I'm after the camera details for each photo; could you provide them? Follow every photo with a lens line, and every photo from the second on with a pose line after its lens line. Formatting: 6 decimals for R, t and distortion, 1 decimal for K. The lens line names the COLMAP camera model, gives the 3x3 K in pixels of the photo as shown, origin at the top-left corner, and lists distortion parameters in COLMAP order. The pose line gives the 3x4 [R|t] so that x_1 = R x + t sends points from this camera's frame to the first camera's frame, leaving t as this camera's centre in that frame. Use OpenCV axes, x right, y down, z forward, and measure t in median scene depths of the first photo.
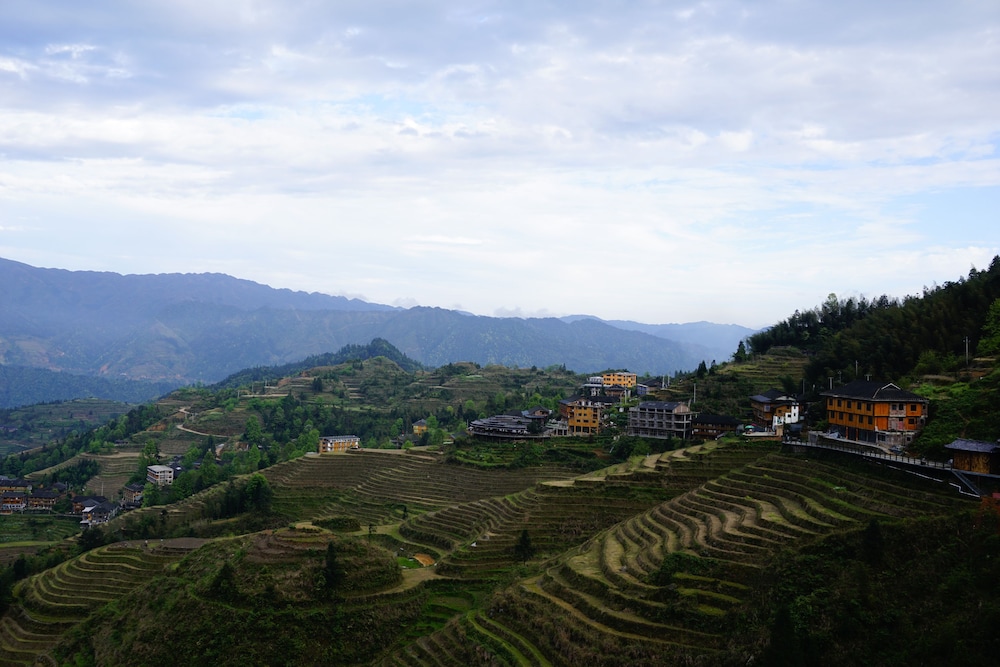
lens RADIAL K [[959.5, 0, 513.8], [0, 959.5, 336.0], [0, 0, 1]] dist [-0.022970, 0.014294]
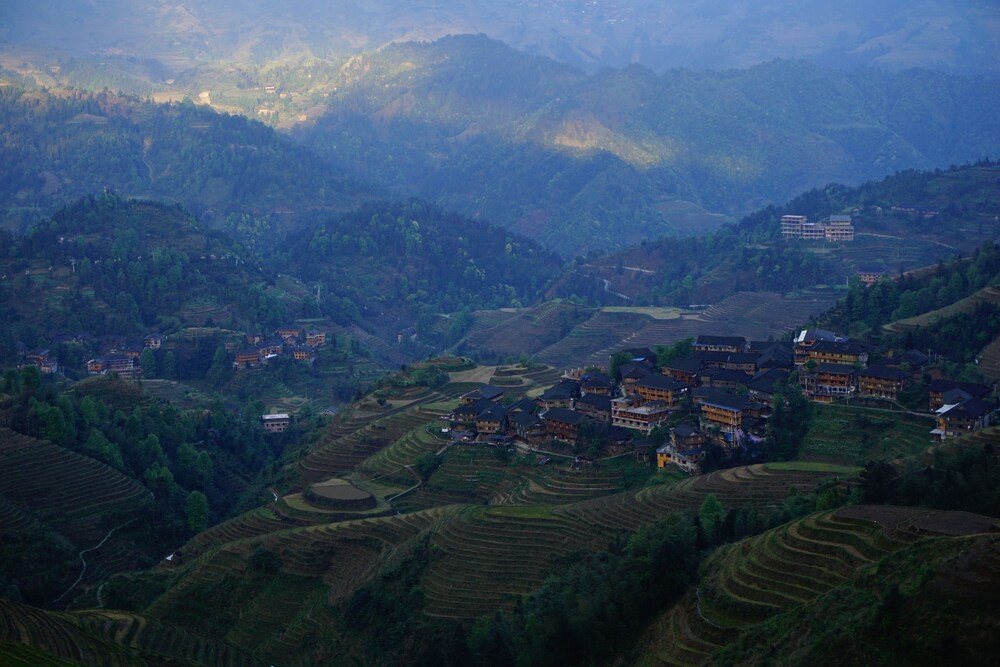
lens RADIAL K [[2115.7, 0, 498.5], [0, 2115.7, 357.7], [0, 0, 1]] dist [-0.041824, 0.643309]
pose [[0.754209, 0.072757, -0.652591, 0.133115], [0.042923, 0.986254, 0.159563, -0.045705], [0.655230, -0.148355, 0.740719, -0.043645]]
